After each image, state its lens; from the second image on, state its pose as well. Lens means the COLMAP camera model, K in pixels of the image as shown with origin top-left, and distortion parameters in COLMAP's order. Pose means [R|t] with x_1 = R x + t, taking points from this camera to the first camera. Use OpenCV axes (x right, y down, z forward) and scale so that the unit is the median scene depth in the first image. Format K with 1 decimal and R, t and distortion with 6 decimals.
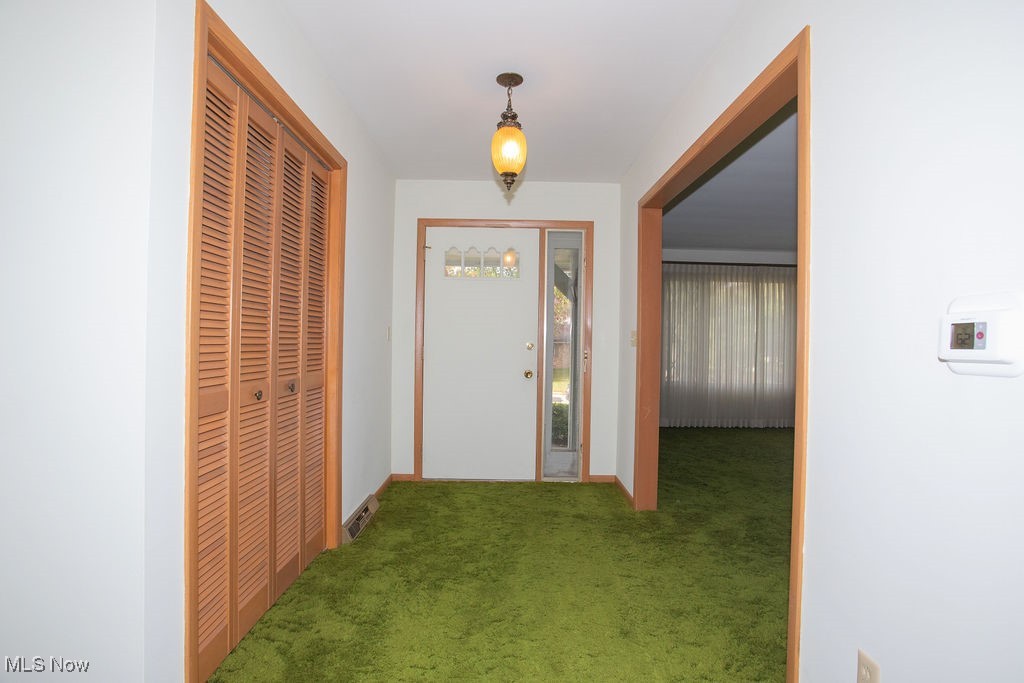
lens RADIAL K [[512.3, 0, 519.4], [0, 512.3, 342.6], [0, 0, 1]] dist [-0.085784, 0.035952]
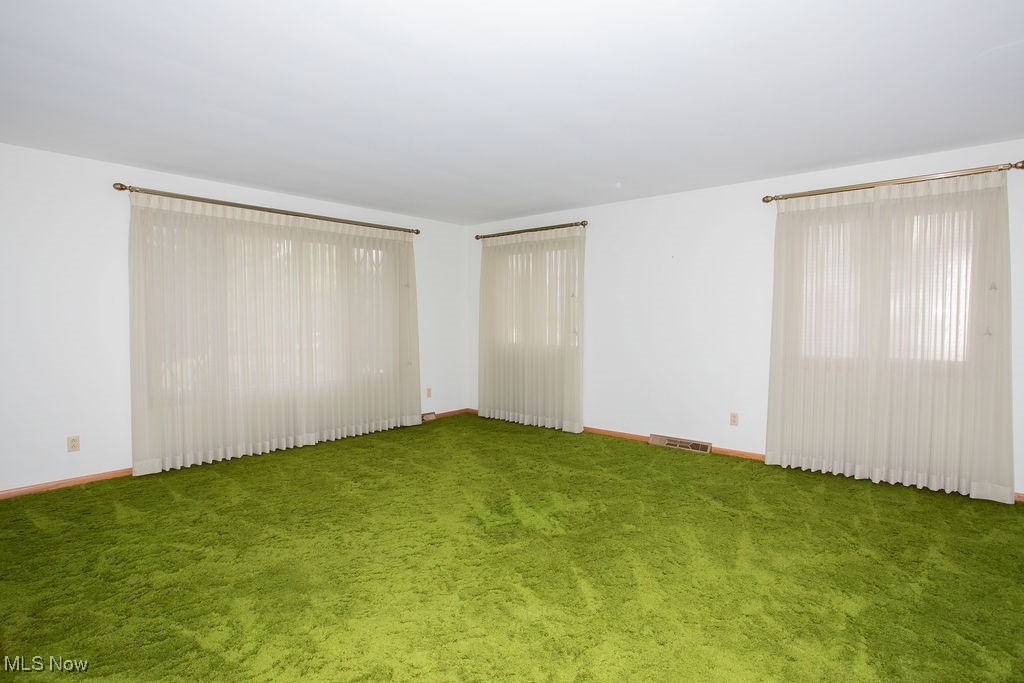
lens RADIAL K [[512.3, 0, 519.4], [0, 512.3, 342.6], [0, 0, 1]] dist [-0.085784, 0.035952]
pose [[0.672539, -0.047064, 0.738563, 0.154510], [0.011850, 0.998533, 0.052840, -0.010950], [-0.739966, -0.026785, 0.672110, 0.298837]]
